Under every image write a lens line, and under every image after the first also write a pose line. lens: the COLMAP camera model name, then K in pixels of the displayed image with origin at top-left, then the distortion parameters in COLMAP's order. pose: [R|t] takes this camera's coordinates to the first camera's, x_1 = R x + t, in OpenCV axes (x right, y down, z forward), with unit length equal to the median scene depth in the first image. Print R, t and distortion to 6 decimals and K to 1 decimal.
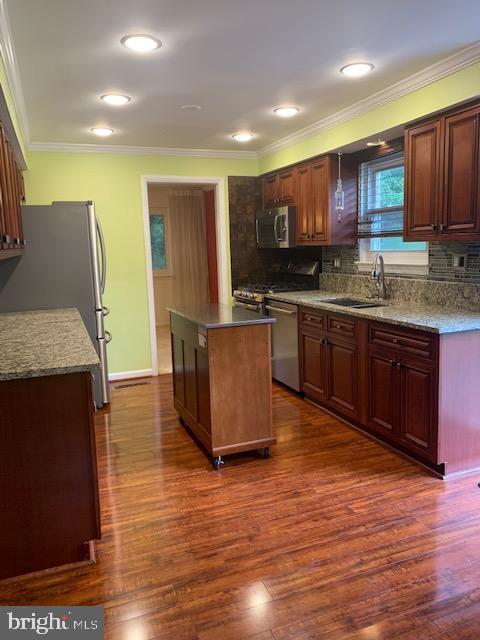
lens RADIAL K [[486.5, 0, 240.0], [0, 486.5, 320.0], [0, 0, 1]] dist [0.039415, -0.002522]
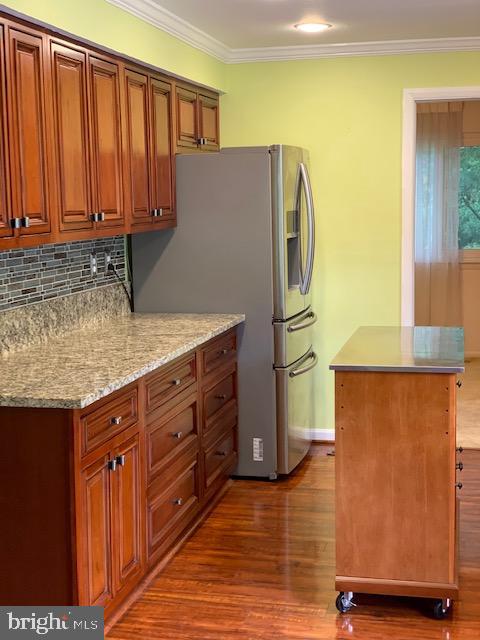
lens RADIAL K [[945.4, 0, 240.0], [0, 945.4, 320.0], [0, 0, 1]] dist [0.165026, -0.749399]
pose [[0.824527, 0.088120, -0.558918, 0.351096], [-0.093946, 0.995408, 0.018347, -0.039775], [0.557968, 0.037380, 0.829020, -0.016817]]
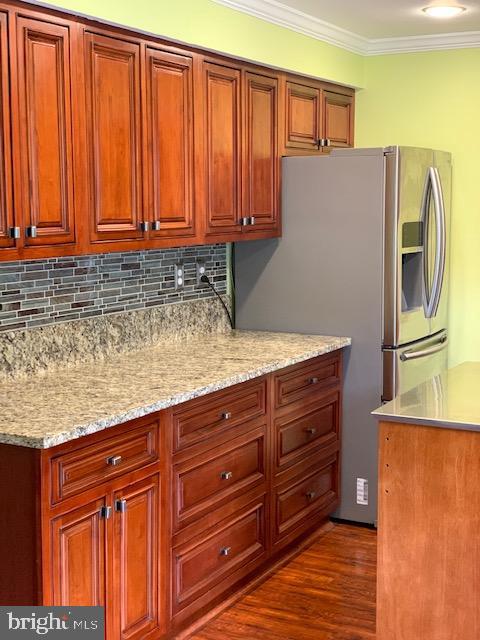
lens RADIAL K [[945.4, 0, 240.0], [0, 945.4, 320.0], [0, 0, 1]] dist [0.165026, -0.749399]
pose [[0.652857, 0.121896, -0.747608, 0.396358], [-0.133726, 0.990012, 0.044642, -0.077429], [0.745583, 0.070830, 0.662638, 0.191849]]
